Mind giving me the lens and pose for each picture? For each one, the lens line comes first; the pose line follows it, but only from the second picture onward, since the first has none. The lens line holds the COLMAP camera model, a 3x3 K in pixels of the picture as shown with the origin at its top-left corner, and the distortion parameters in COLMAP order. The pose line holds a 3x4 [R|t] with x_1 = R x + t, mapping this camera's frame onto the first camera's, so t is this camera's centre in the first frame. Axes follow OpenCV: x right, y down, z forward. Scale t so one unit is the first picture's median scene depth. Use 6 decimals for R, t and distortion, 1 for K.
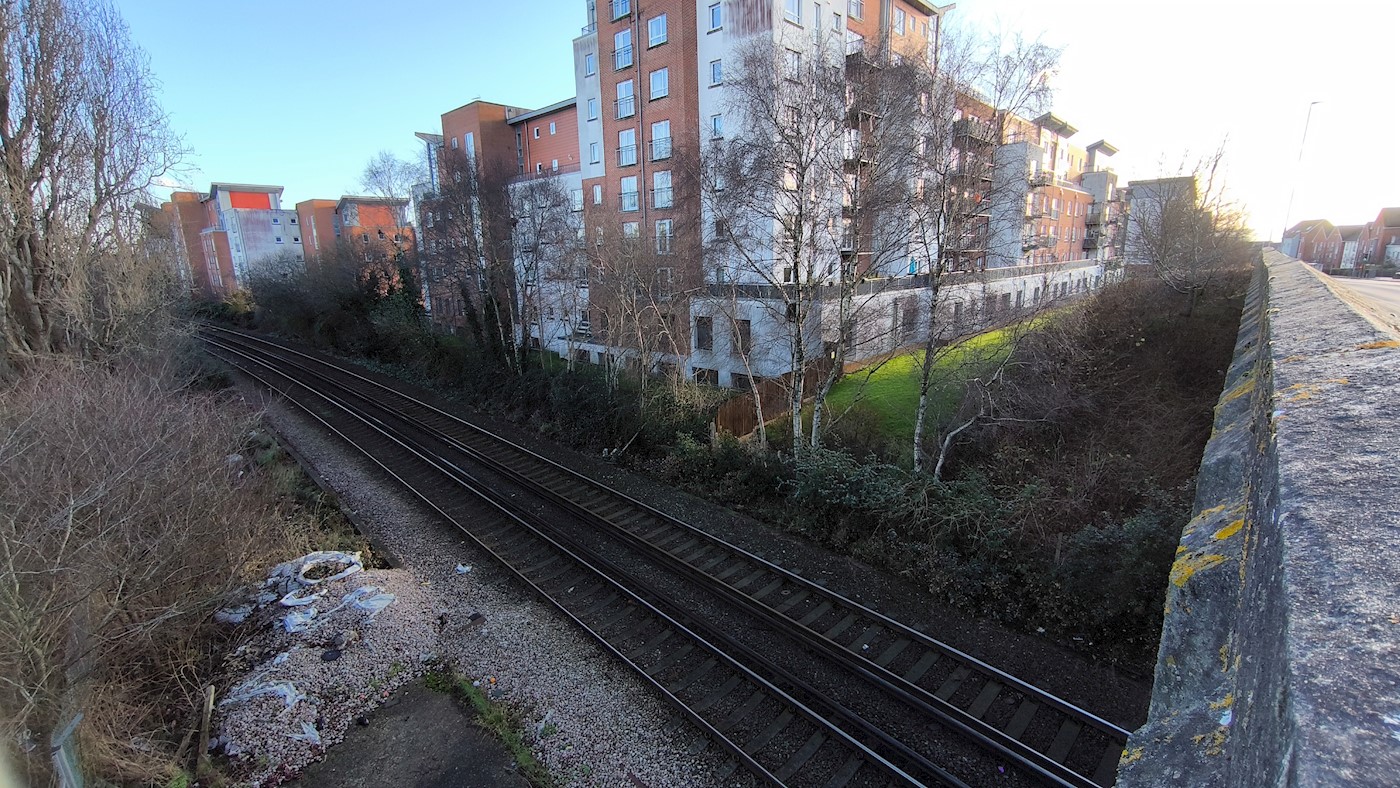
lens RADIAL K [[608.9, 0, 700.0], [0, 608.9, 394.0], [0, 0, 1]] dist [-0.032380, -0.000145]
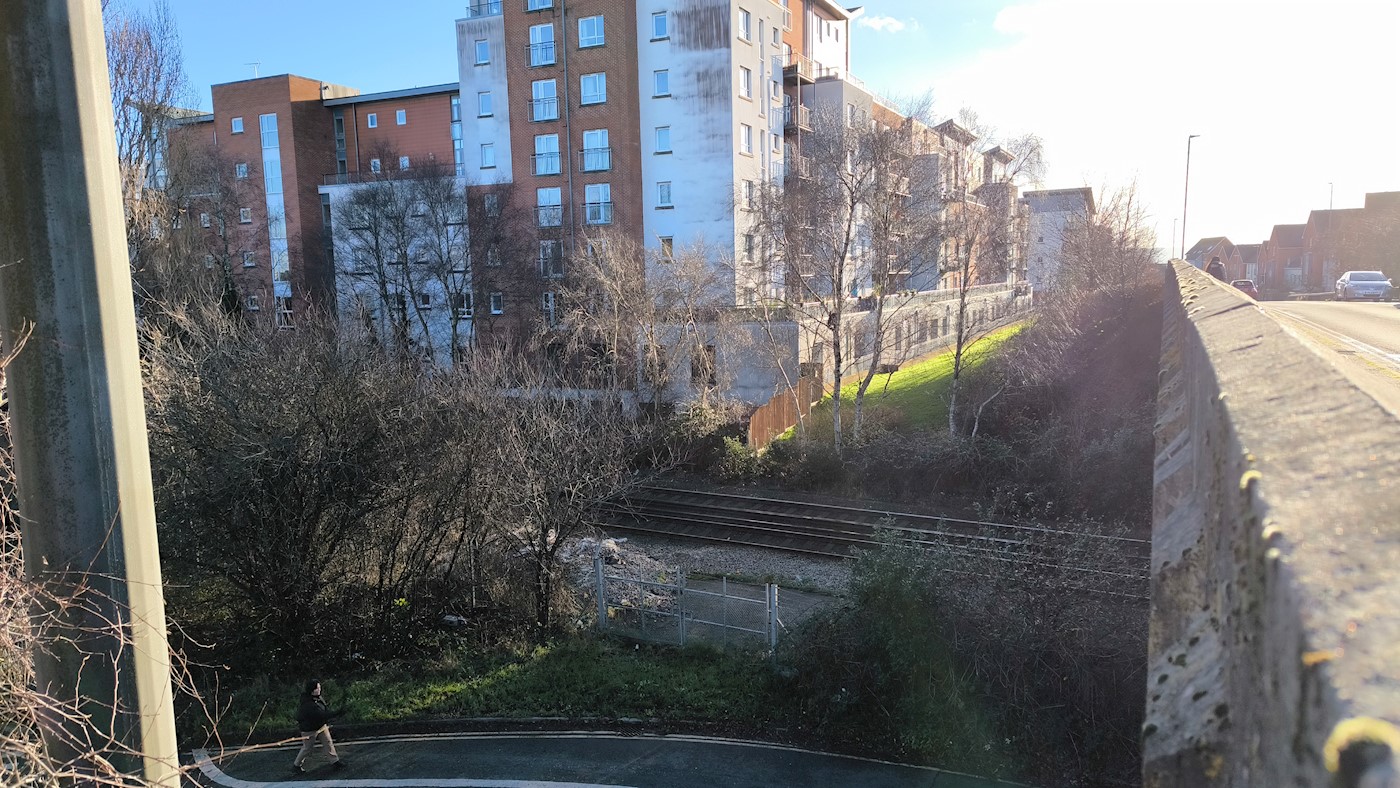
lens RADIAL K [[971.7, 0, 700.0], [0, 971.7, 394.0], [0, 0, 1]] dist [0.061116, -0.050873]
pose [[0.954602, -0.033849, 0.295956, -0.337462], [0.068206, 0.991966, -0.106545, 0.097302], [-0.289972, 0.121894, 0.949241, -0.349095]]
